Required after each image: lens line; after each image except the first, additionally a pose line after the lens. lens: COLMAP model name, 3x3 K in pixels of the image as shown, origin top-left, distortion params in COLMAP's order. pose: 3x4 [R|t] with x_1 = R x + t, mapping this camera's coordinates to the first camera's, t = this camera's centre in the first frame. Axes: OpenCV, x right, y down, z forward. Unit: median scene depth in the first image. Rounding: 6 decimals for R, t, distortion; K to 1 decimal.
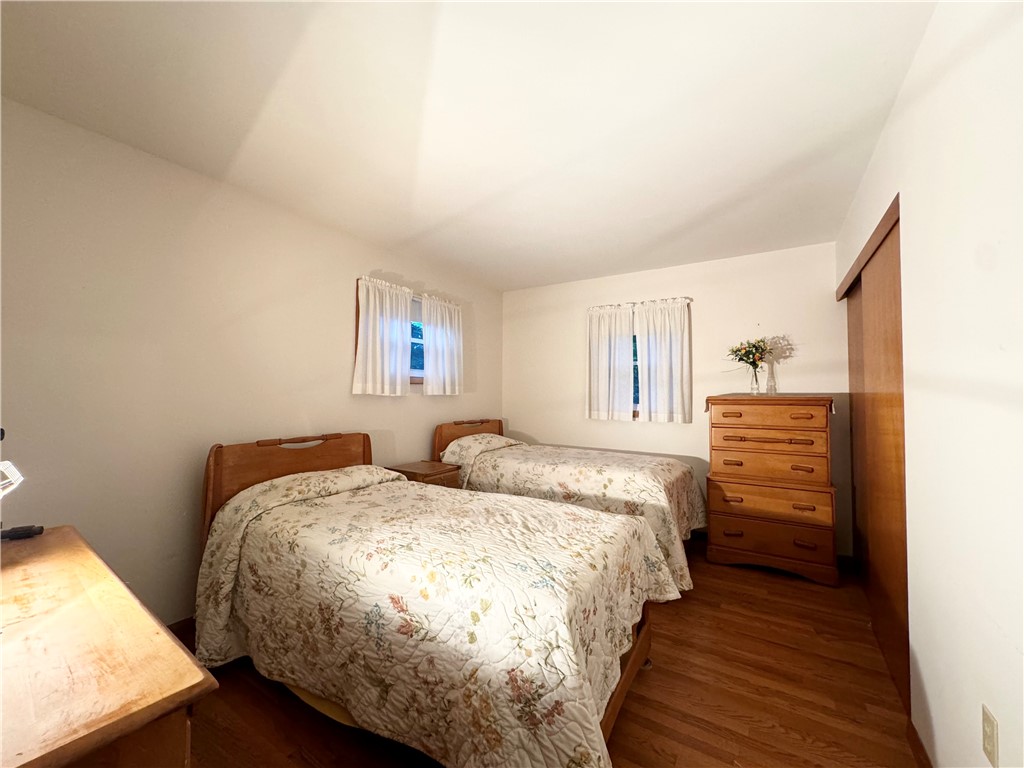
lens RADIAL K [[408.8, 0, 512.8], [0, 408.8, 381.9], [0, 0, 1]] dist [-0.001339, -0.000028]
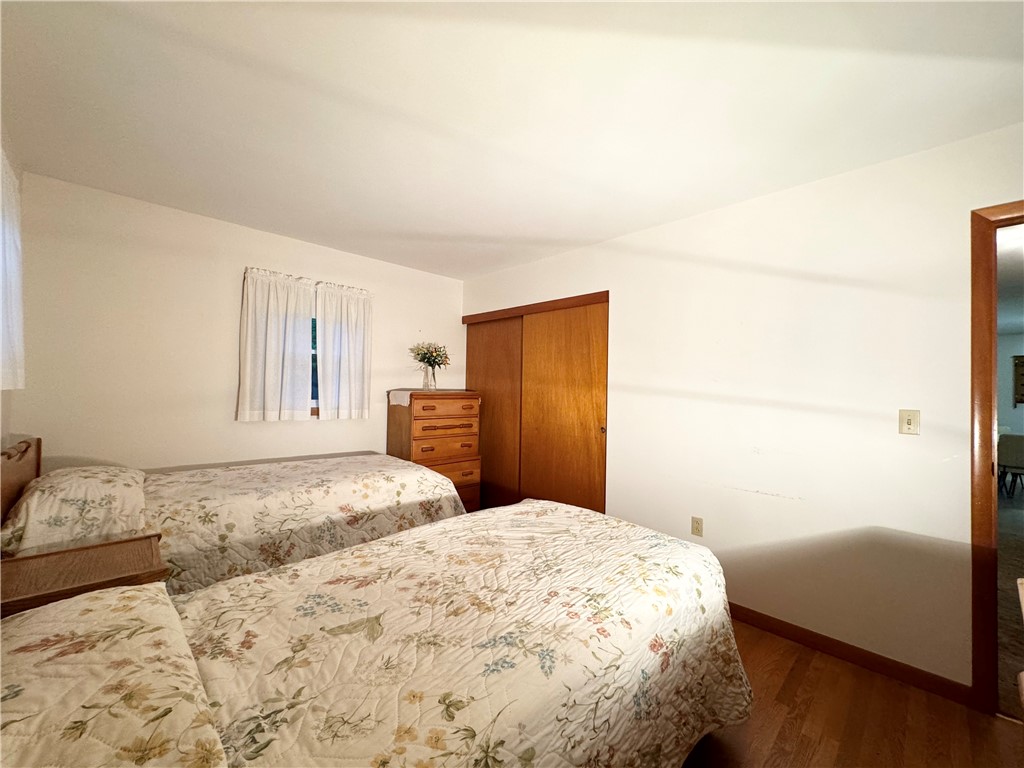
lens RADIAL K [[408.8, 0, 512.8], [0, 408.8, 381.9], [0, 0, 1]] dist [-0.001339, -0.000028]
pose [[0.230790, 0.018402, 0.972830, -0.608041], [-0.050215, 0.998714, -0.006978, 0.002901], [-0.971707, -0.047240, 0.231418, 0.565335]]
